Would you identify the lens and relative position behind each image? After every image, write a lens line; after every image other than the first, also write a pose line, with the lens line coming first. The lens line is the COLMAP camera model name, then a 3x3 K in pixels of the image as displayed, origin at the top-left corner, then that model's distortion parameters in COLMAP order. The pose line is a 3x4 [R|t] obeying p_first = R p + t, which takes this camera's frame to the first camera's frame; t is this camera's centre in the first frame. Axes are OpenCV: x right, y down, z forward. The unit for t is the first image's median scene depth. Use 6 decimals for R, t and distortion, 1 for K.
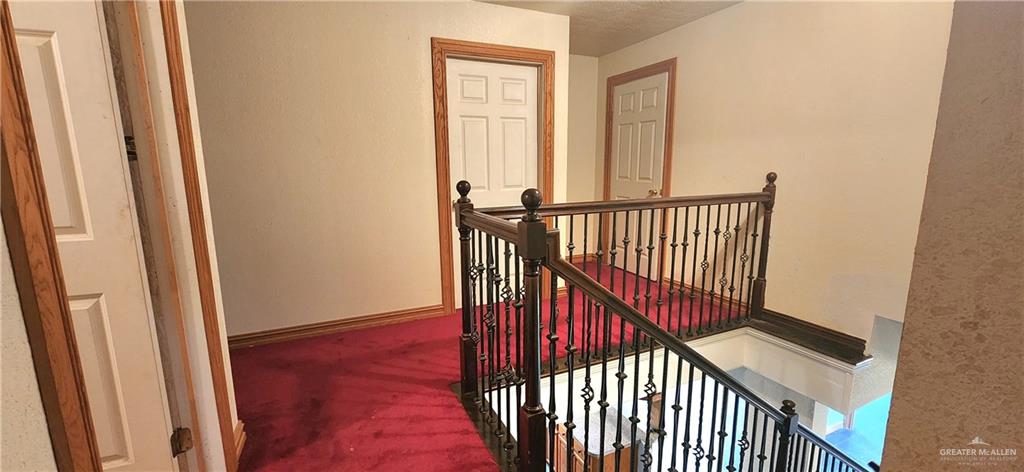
lens RADIAL K [[419.3, 0, 512.0], [0, 419.3, 236.0], [0, 0, 1]] dist [-0.003330, 0.000537]
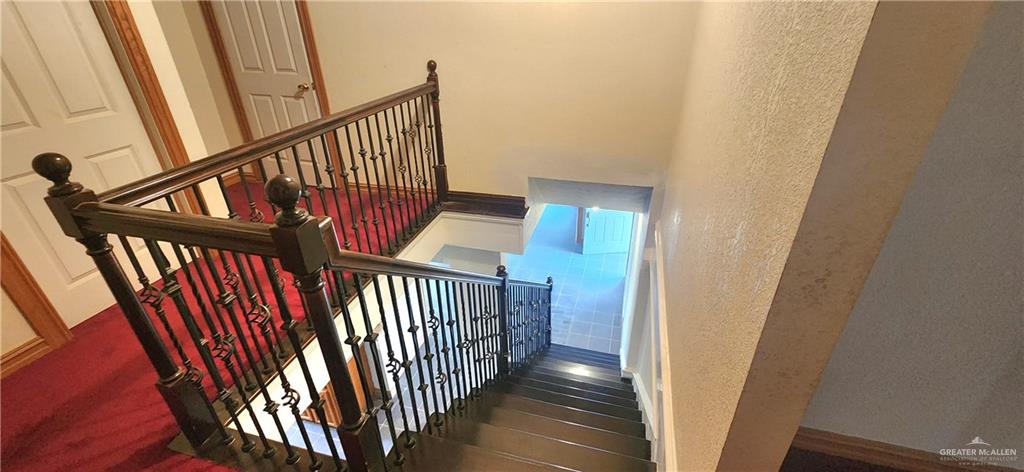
lens RADIAL K [[419.3, 0, 512.0], [0, 419.3, 236.0], [0, 0, 1]] dist [-0.003330, 0.000537]
pose [[0.638311, -0.366465, 0.676951, -0.103044], [0.139820, 0.919977, 0.366187, -0.111987], [-0.756974, -0.139090, 0.638470, 0.153572]]
